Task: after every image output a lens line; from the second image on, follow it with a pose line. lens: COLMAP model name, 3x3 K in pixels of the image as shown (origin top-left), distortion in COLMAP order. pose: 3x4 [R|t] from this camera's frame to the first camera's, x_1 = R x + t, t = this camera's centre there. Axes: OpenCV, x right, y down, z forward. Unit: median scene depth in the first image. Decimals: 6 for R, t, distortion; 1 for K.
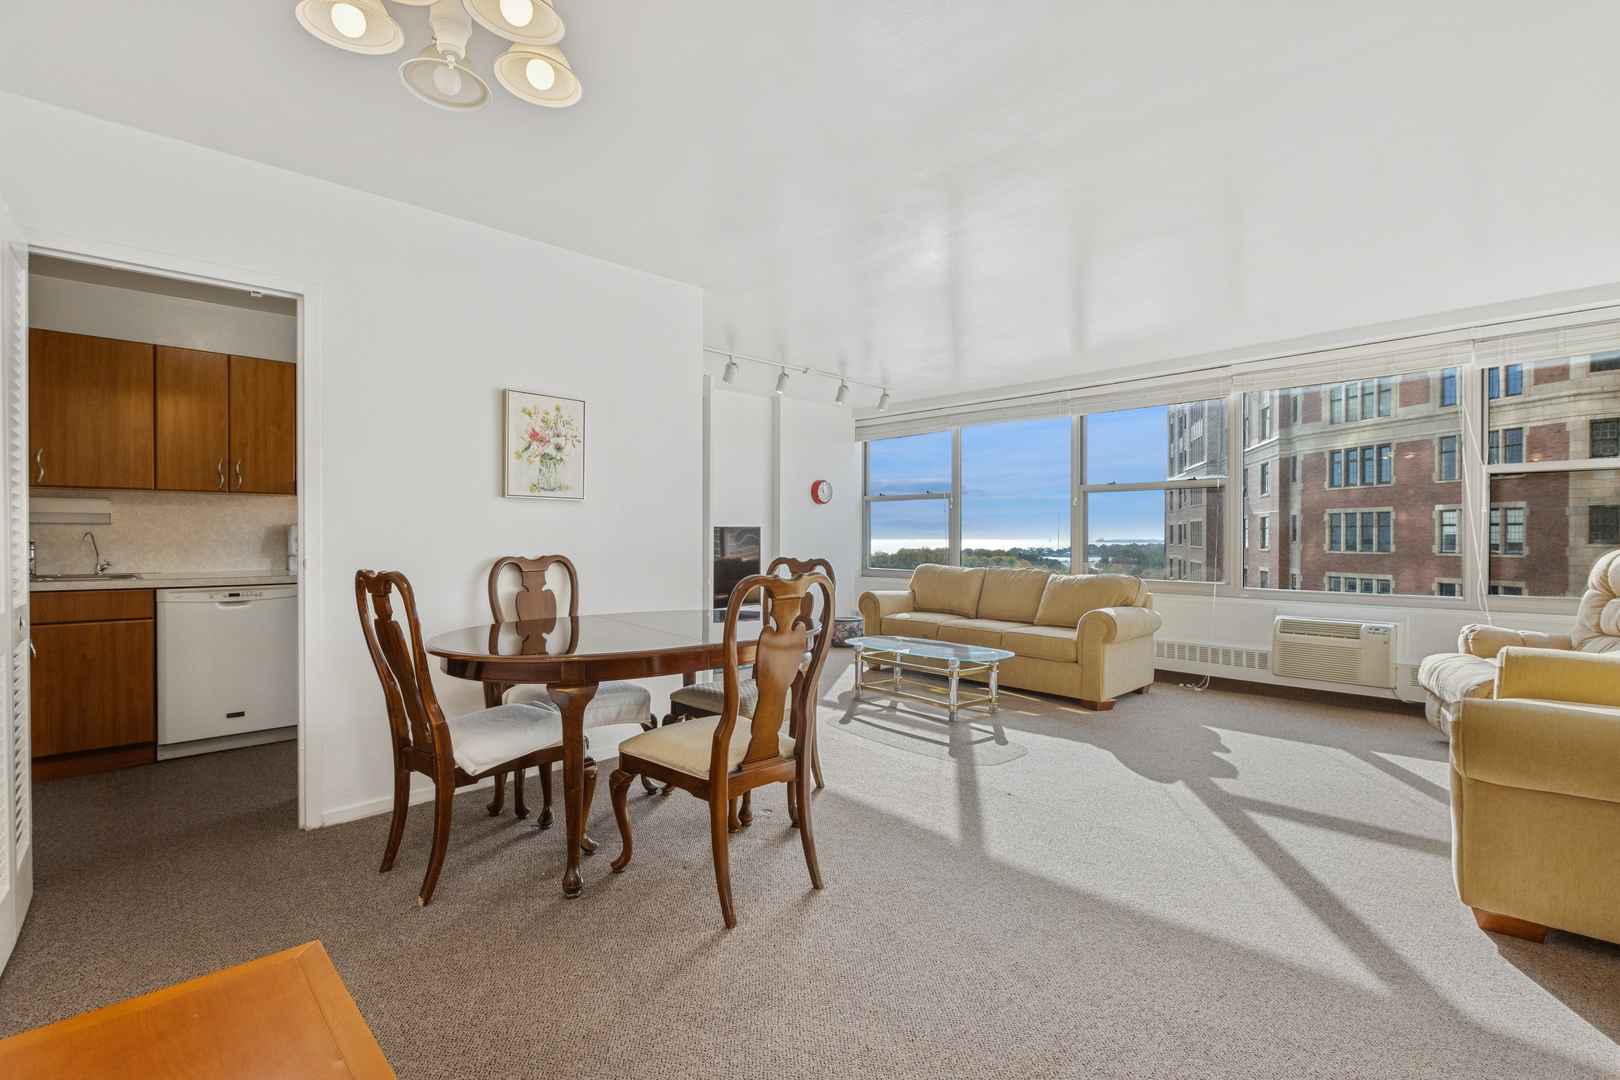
lens RADIAL K [[742.5, 0, 813.5], [0, 742.5, 534.9], [0, 0, 1]] dist [0.002312, -0.000352]
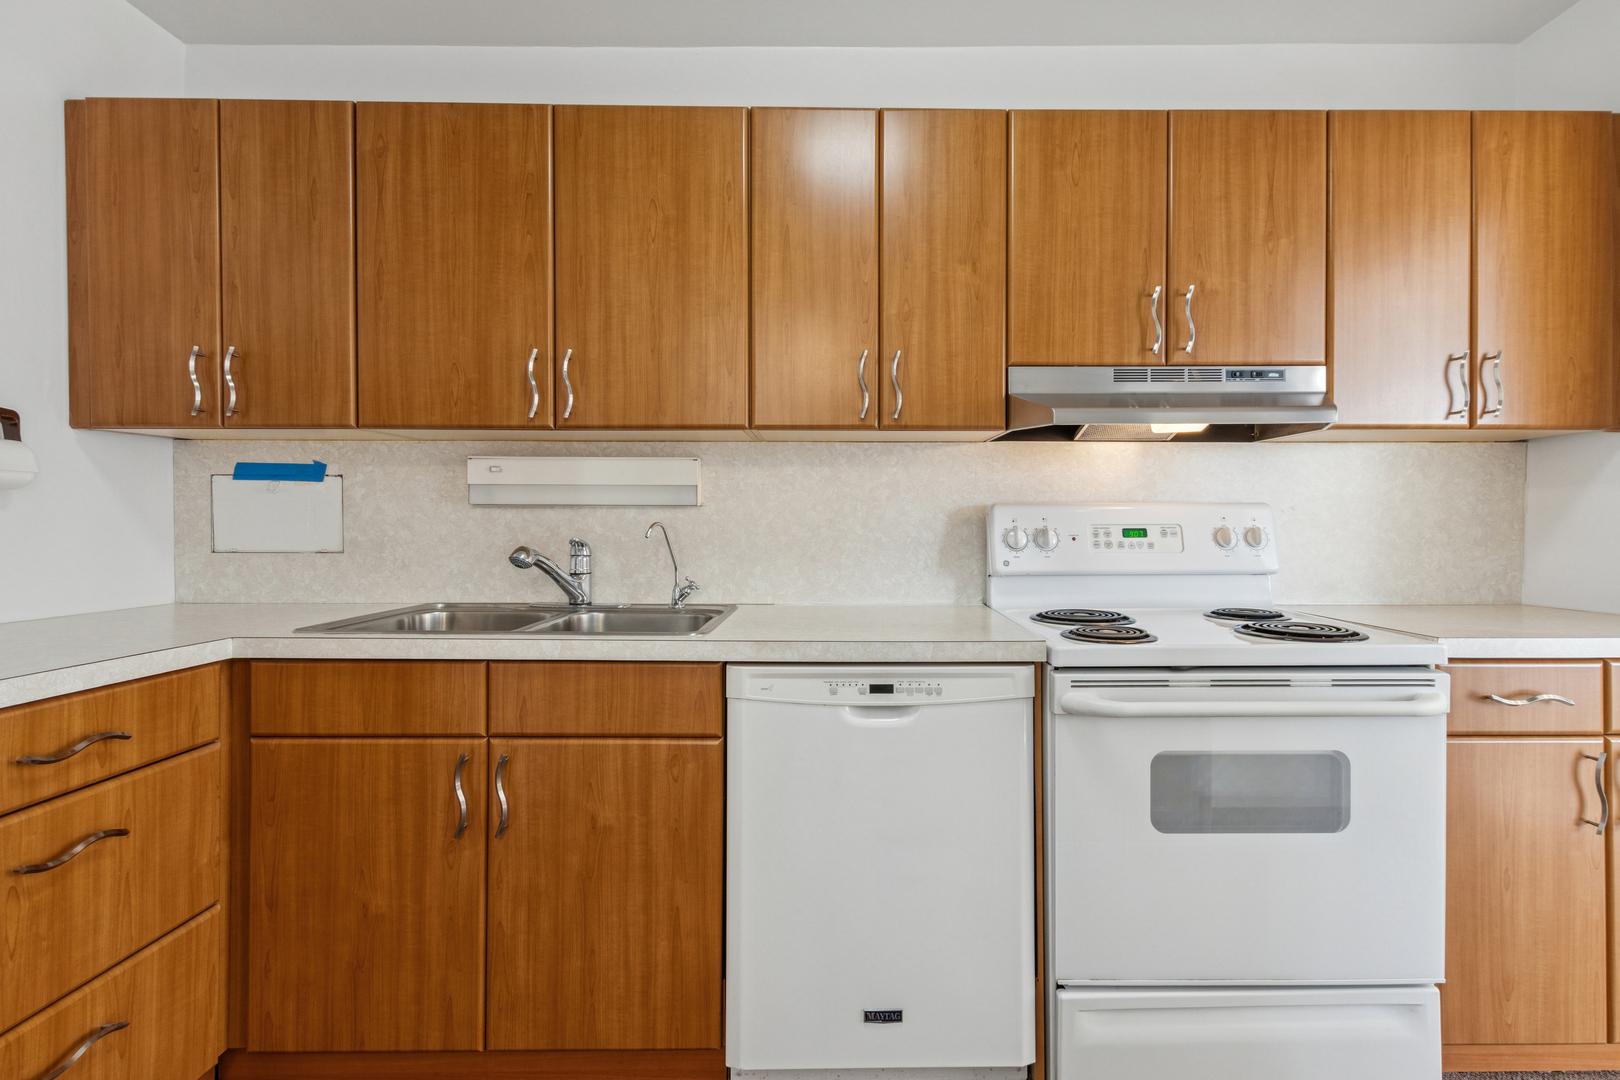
lens RADIAL K [[742.5, 0, 813.5], [0, 742.5, 534.9], [0, 0, 1]] dist [0.002312, -0.000352]
pose [[0.695844, 0.007734, -0.718152, -0.531976], [-0.000433, 0.999946, 0.010350, -0.000365], [0.718193, -0.006891, 0.695810, 0.711765]]
